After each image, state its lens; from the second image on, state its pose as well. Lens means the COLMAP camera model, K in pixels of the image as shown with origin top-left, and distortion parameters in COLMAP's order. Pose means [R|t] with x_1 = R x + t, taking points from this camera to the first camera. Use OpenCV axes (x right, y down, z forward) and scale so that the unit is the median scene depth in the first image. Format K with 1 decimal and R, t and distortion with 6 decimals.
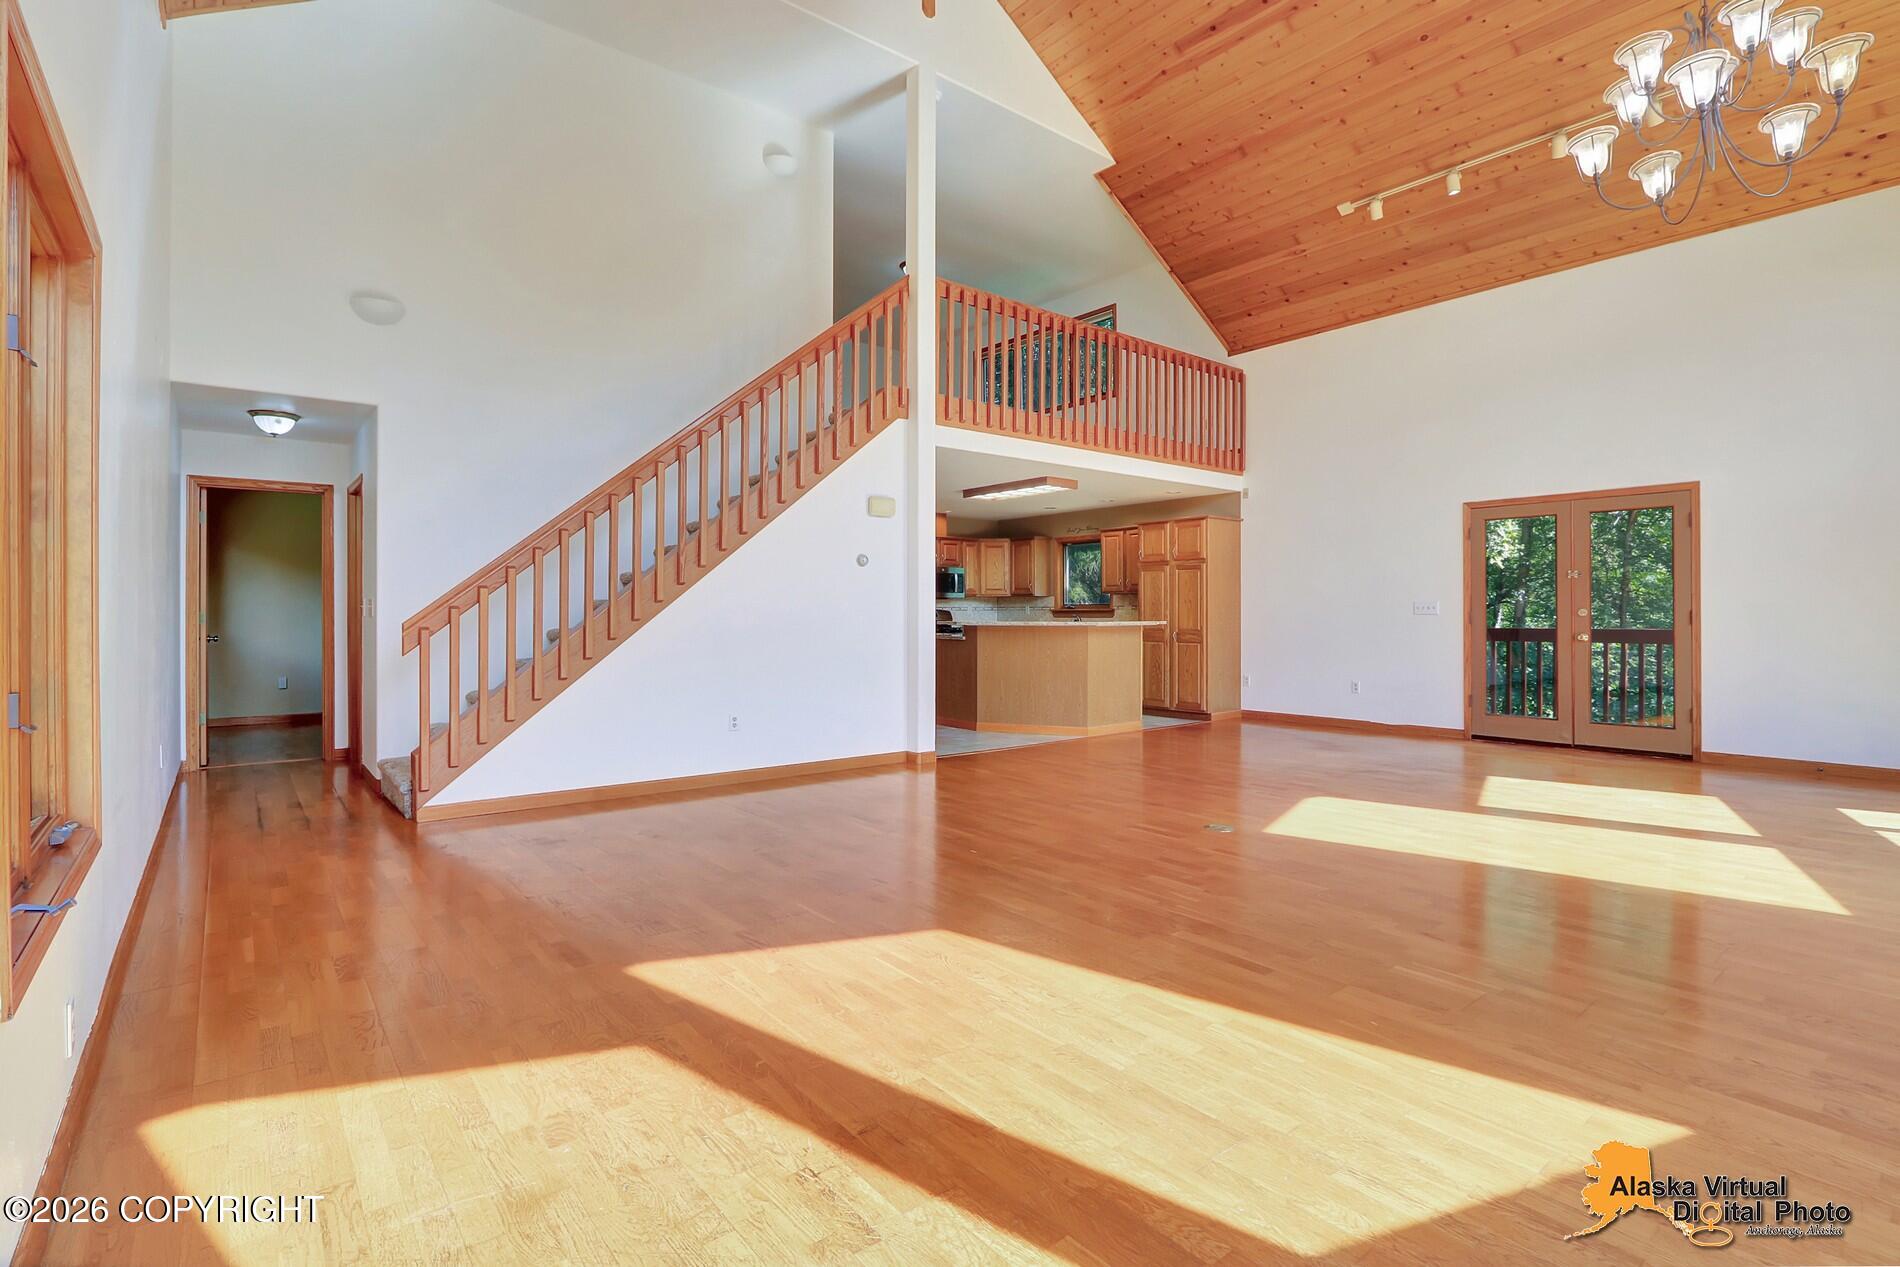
lens RADIAL K [[896.0, 0, 946.7], [0, 896.0, 600.8], [0, 0, 1]] dist [-0.013388, -0.000776]
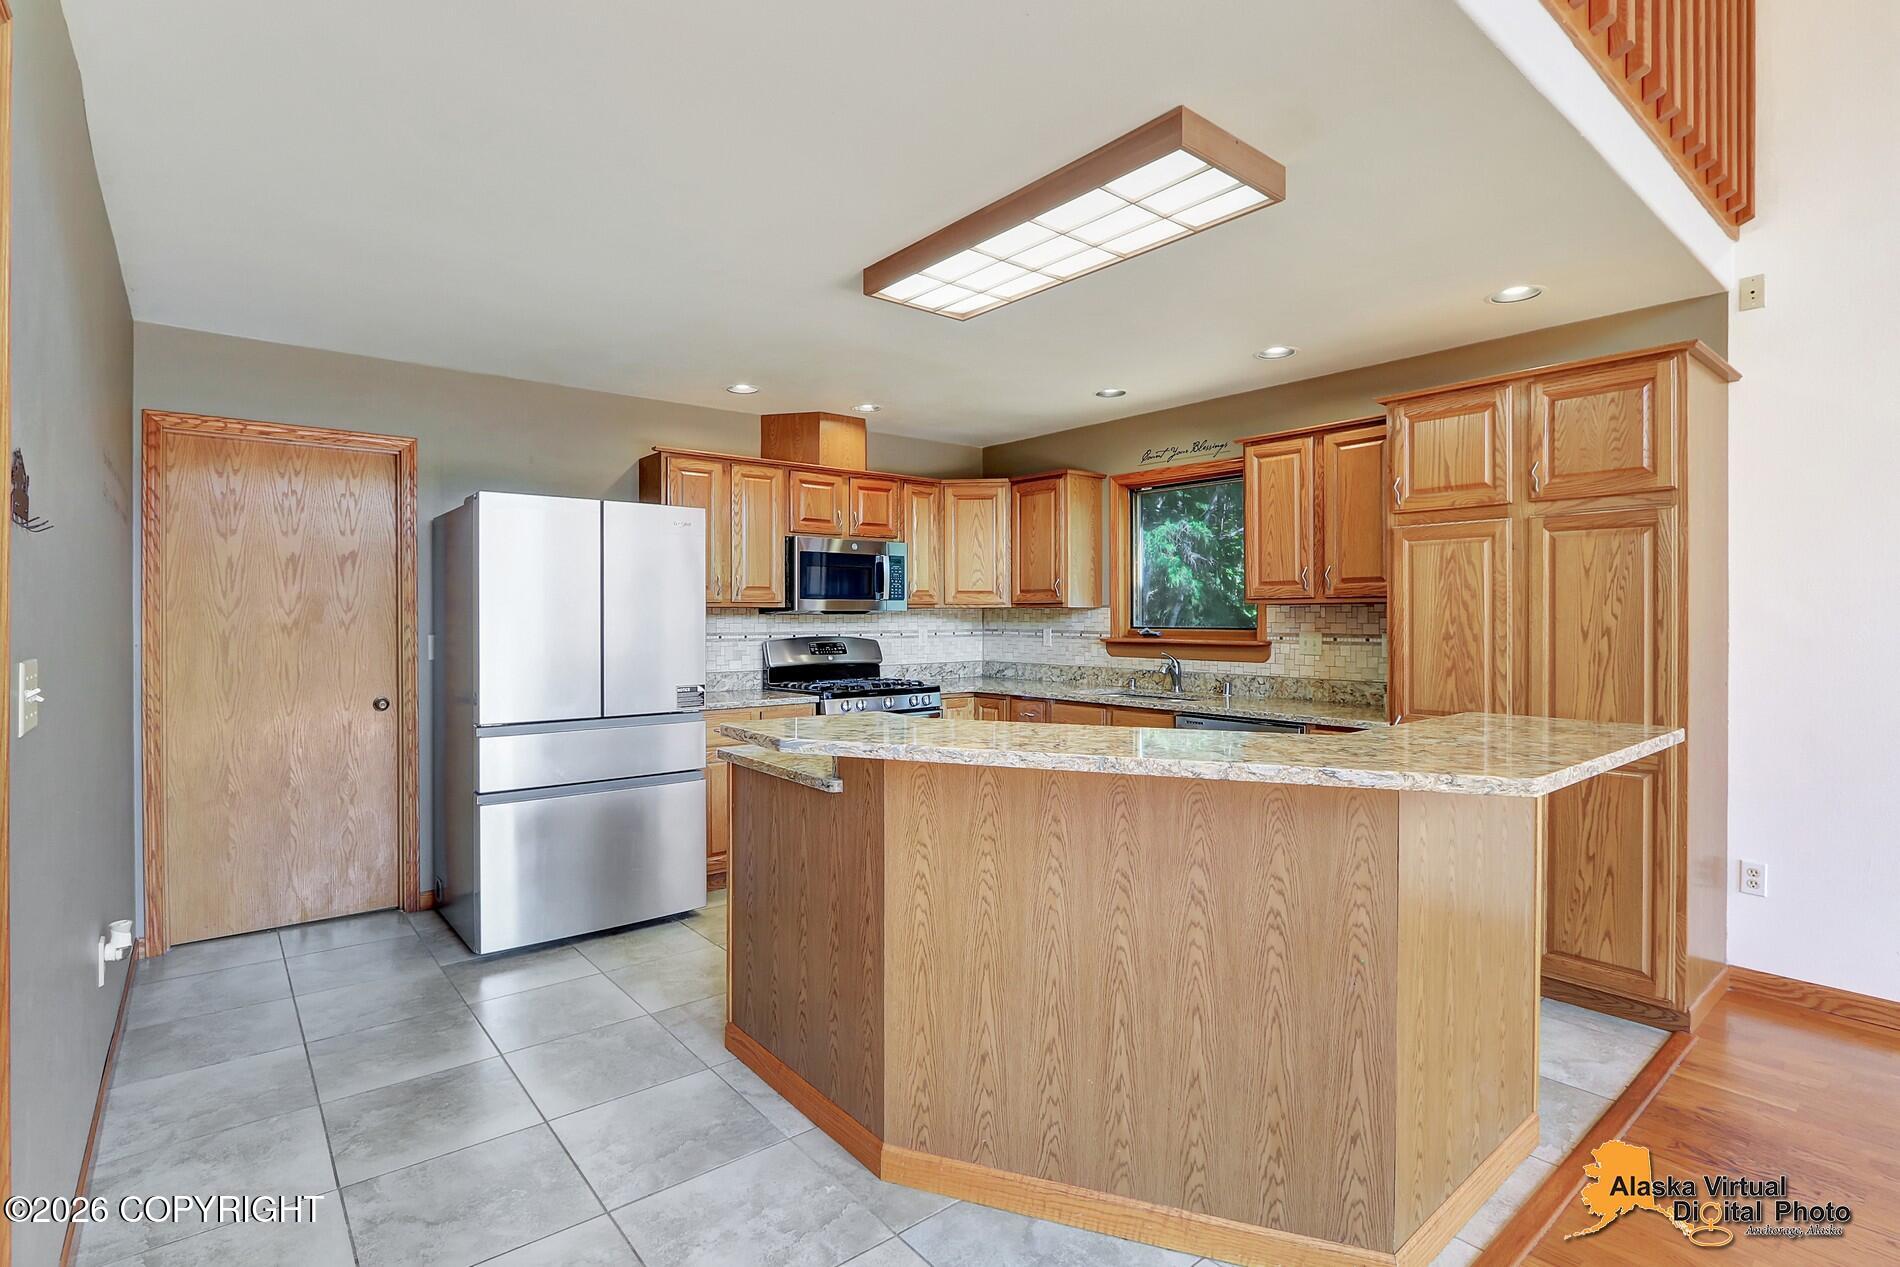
lens RADIAL K [[889.6, 0, 954.1], [0, 889.6, 618.1], [0, 0, 1]] dist [-0.011925, 0.001248]
pose [[0.999891, 0.001165, 0.014707, 0.036807], [-0.001405, 0.999866, 0.016307, -0.007034], [-0.014686, -0.016326, 0.999759, 0.566105]]
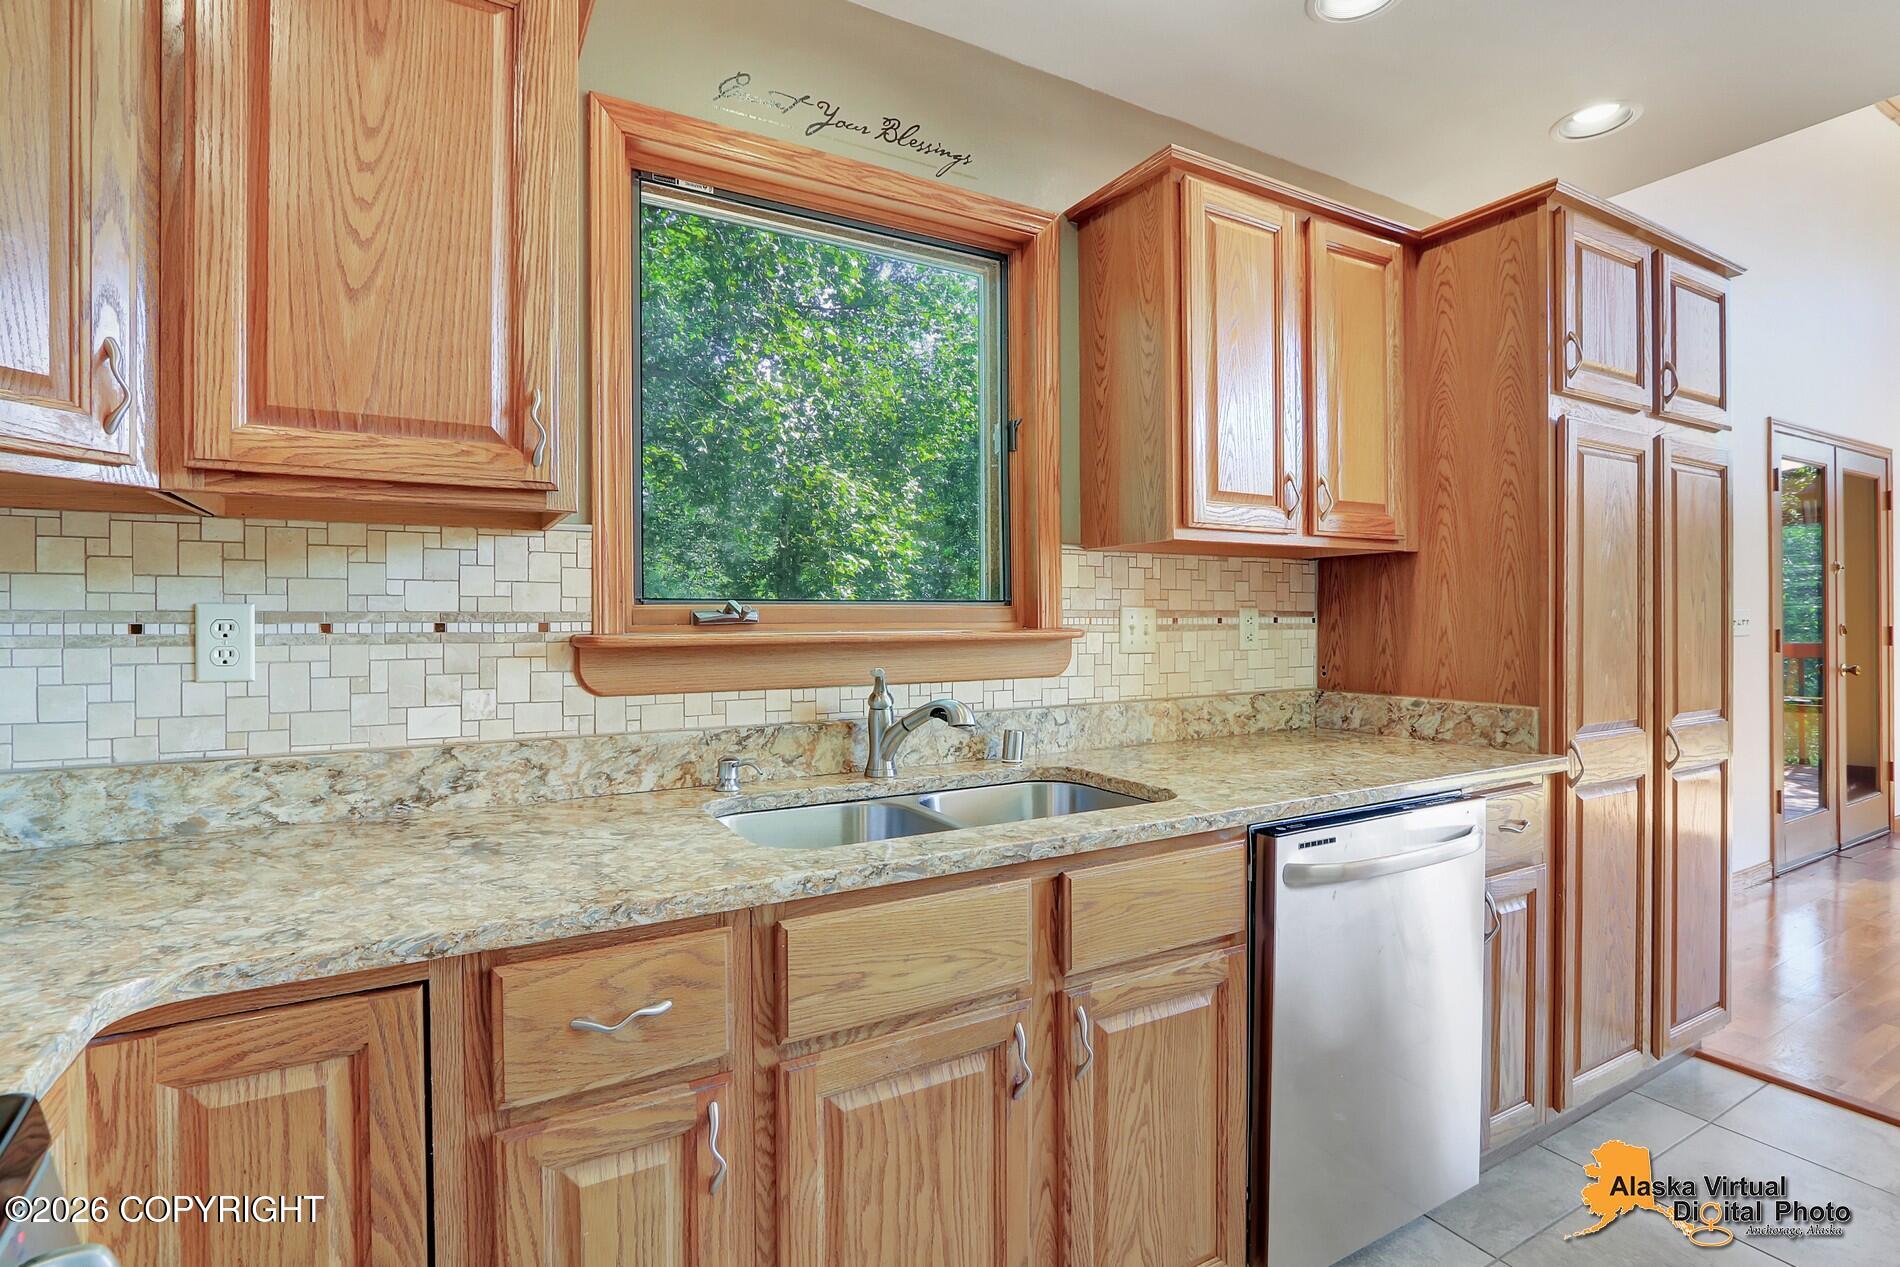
lens RADIAL K [[889.6, 0, 954.1], [0, 889.6, 618.1], [0, 0, 1]] dist [-0.011925, 0.001248]
pose [[0.171671, 0.004723, 0.985143, 0.001915], [-0.009283, 0.999952, -0.003176, 0.007402], [-0.985111, -0.008600, 0.171707, 0.929761]]
